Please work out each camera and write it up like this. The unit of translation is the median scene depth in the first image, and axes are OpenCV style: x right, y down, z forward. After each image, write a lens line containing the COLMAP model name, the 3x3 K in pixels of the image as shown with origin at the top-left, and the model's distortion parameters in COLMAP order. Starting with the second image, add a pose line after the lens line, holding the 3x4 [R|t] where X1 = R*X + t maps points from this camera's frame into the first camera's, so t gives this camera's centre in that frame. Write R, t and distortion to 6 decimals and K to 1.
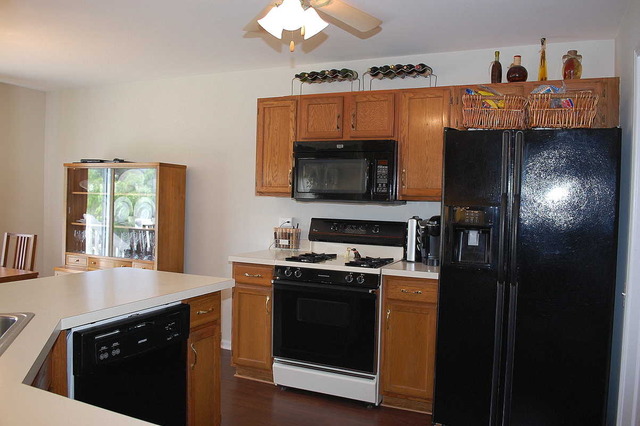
lens RADIAL K [[506.6, 0, 320.1], [0, 506.6, 216.4], [0, 0, 1]] dist [0.004075, -0.000677]
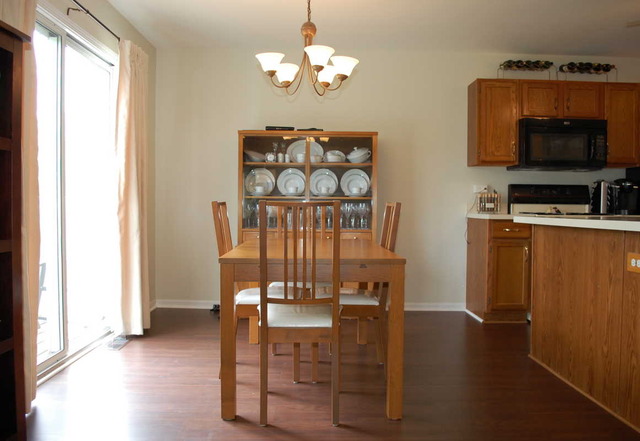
lens RADIAL K [[549.4, 0, 319.6], [0, 549.4, 219.0], [0, 0, 1]] dist [-0.059121, 0.003032]
pose [[0.908074, -0.030174, 0.417722, -1.011956], [0.028612, 0.999541, 0.010003, 0.062744], [-0.417832, 0.002868, 0.908520, 0.040797]]
